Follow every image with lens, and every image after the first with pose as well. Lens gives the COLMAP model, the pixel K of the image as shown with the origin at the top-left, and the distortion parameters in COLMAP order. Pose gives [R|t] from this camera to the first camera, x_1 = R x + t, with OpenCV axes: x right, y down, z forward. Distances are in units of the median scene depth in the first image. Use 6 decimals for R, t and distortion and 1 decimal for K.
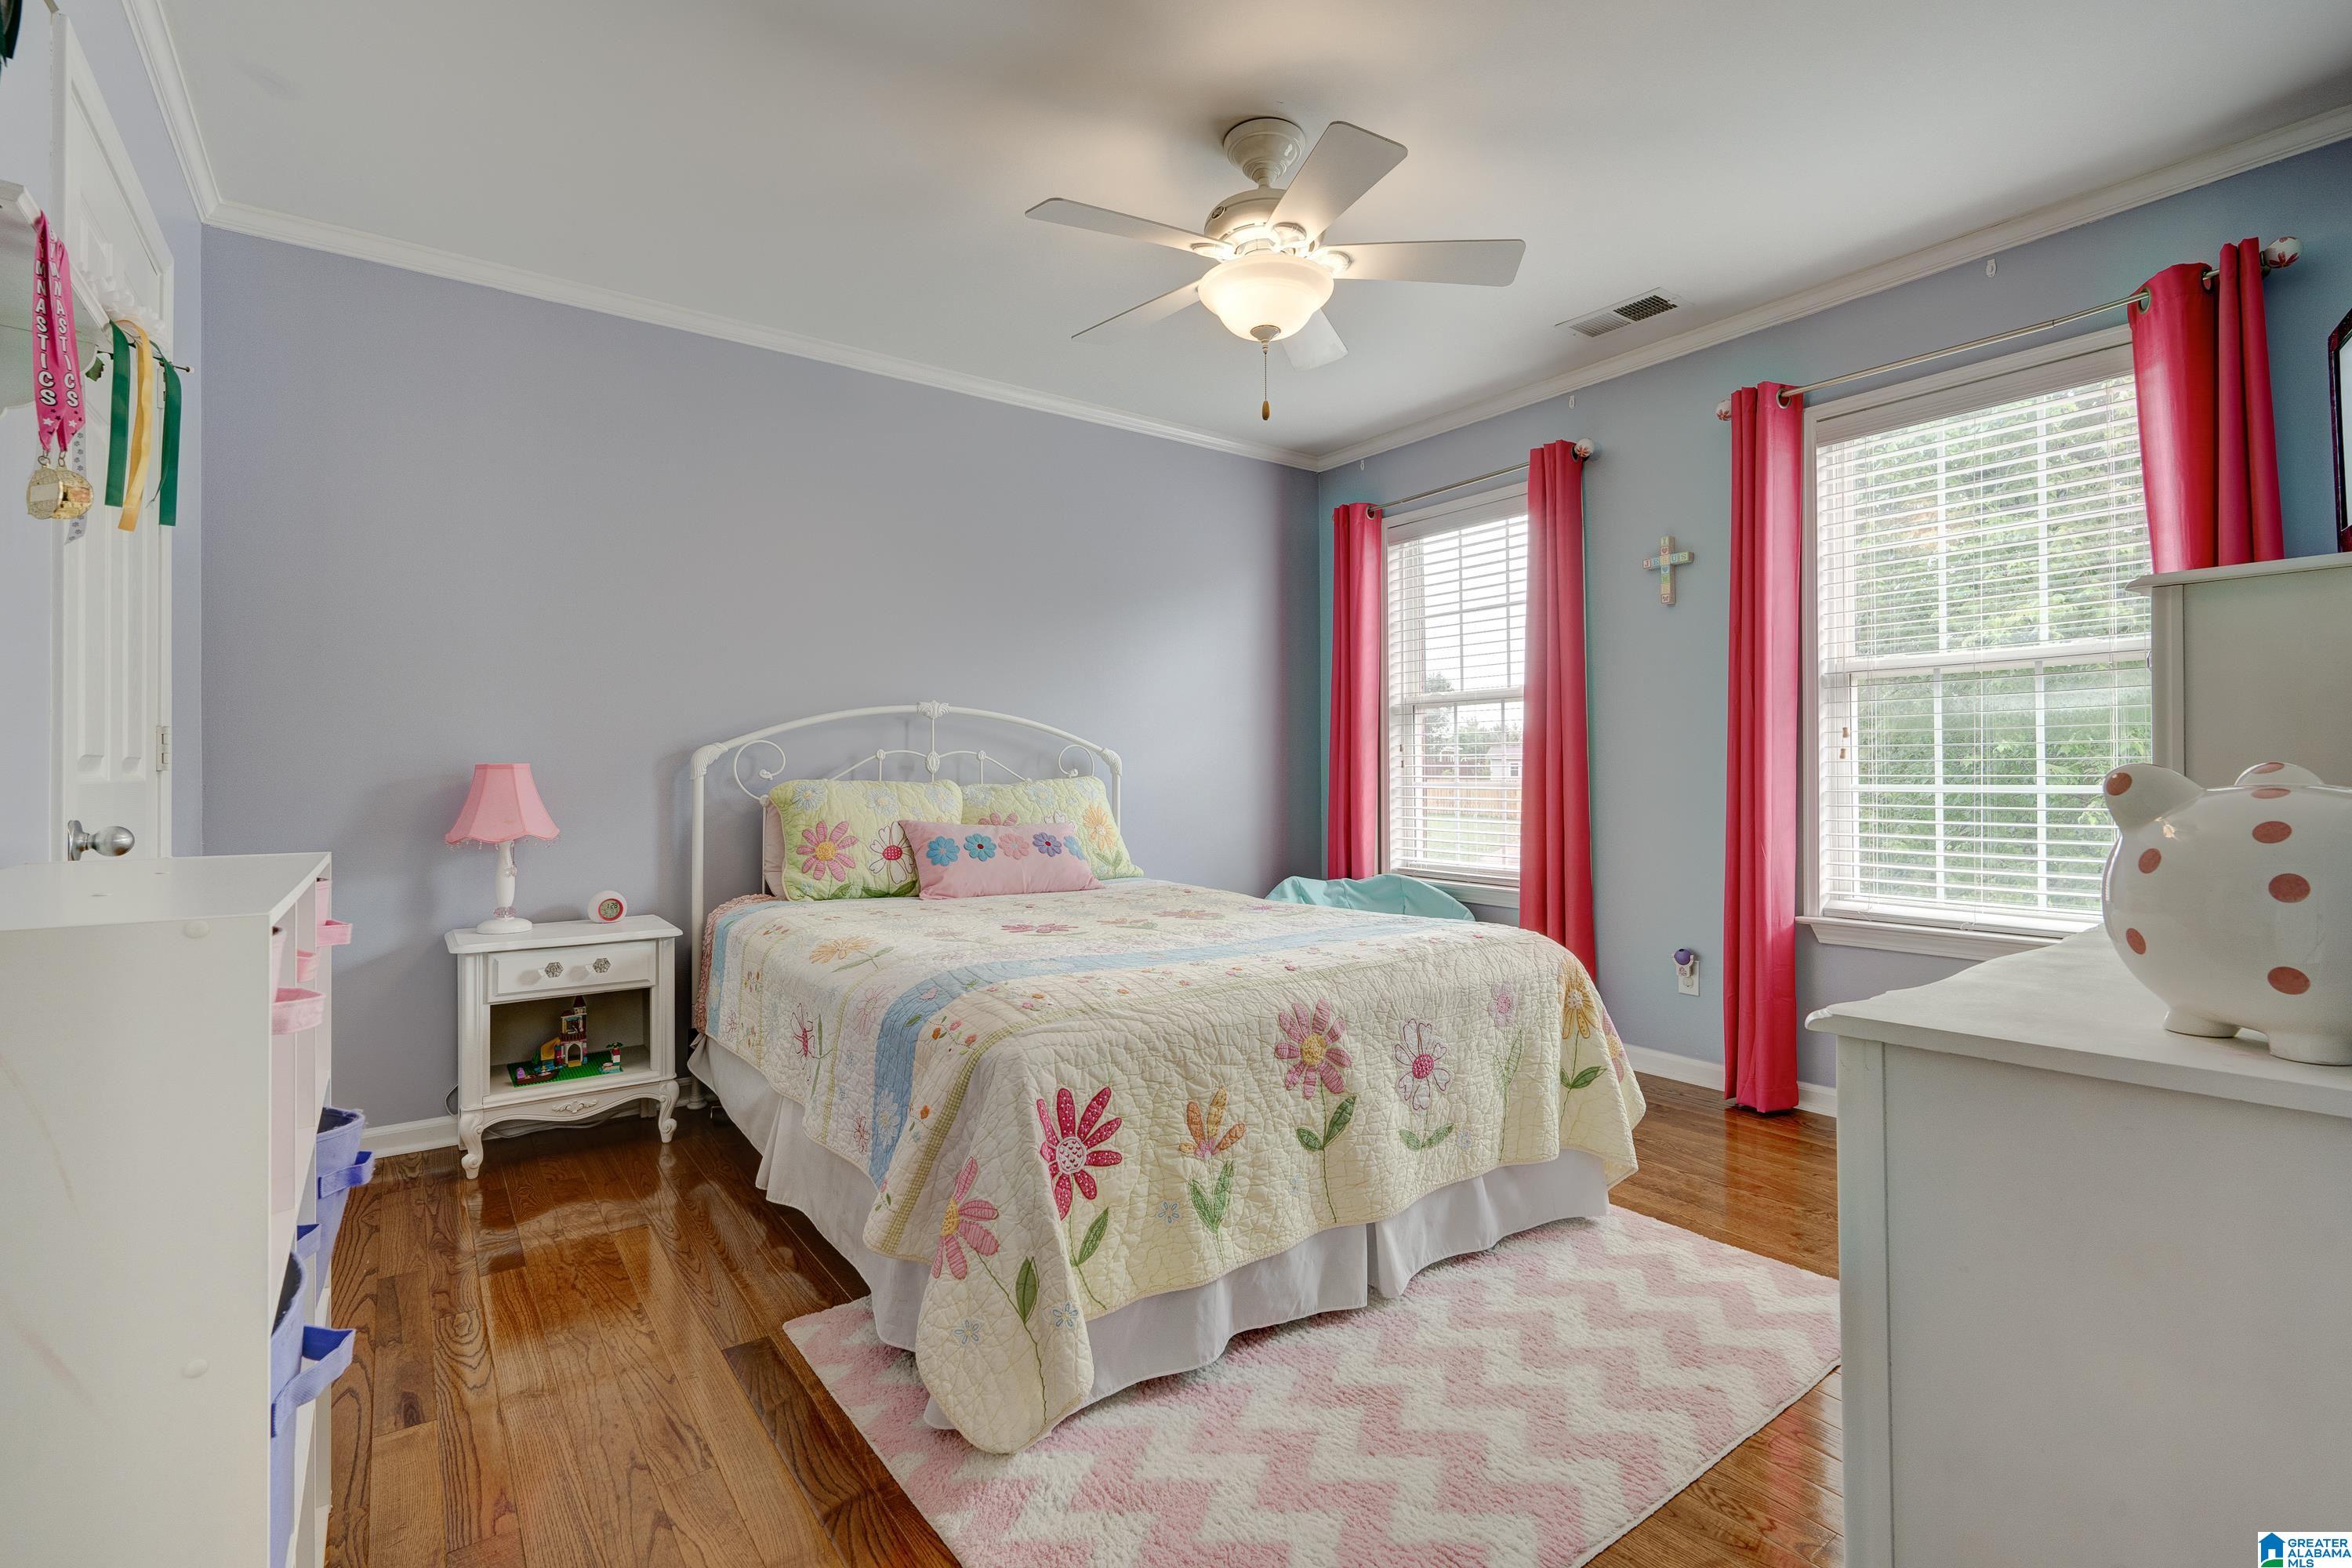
lens RADIAL K [[1074.8, 0, 1177.8], [0, 1074.8, 775.1], [0, 0, 1]] dist [-0.000070, -0.000013]
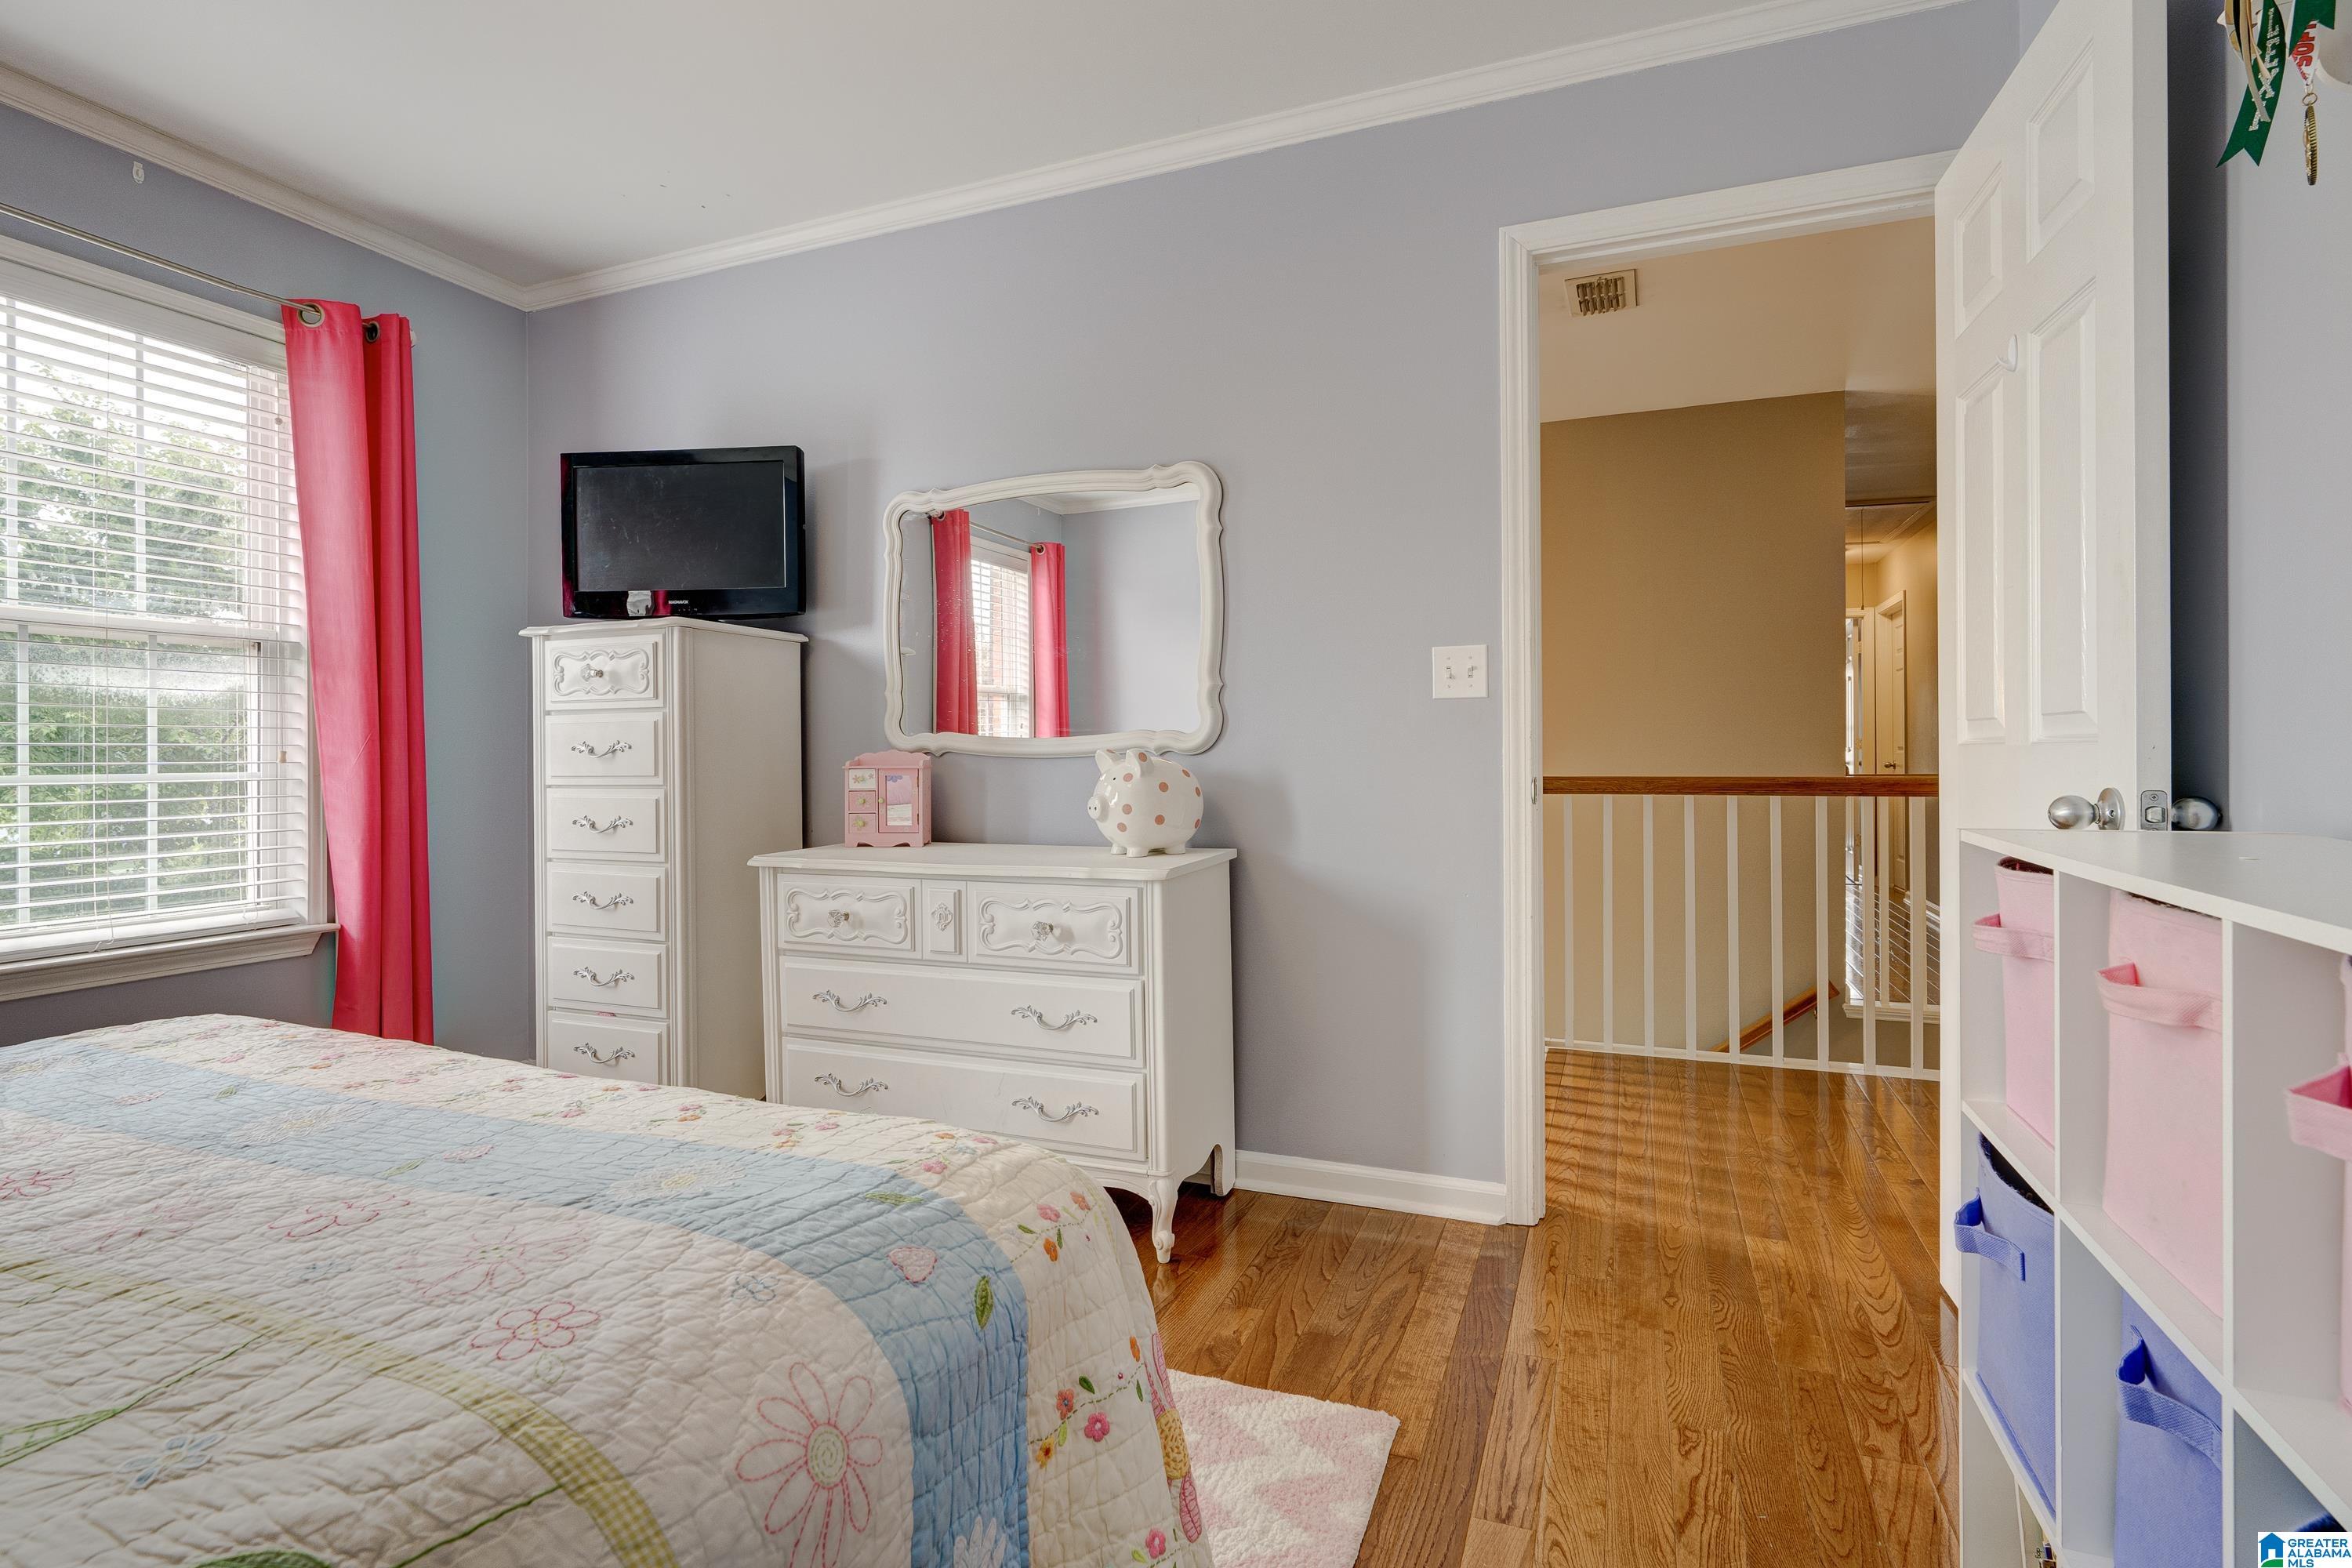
lens RADIAL K [[1147.1, 0, 1176.0], [0, 1147.1, 771.1], [0, 0, 1]] dist [-0.001217, -0.000210]
pose [[-0.532999, -0.002513, 0.846112, -0.455901], [0.005790, 0.999961, 0.006617, 0.005681], [-0.846096, 0.008426, -0.532964, 0.782204]]
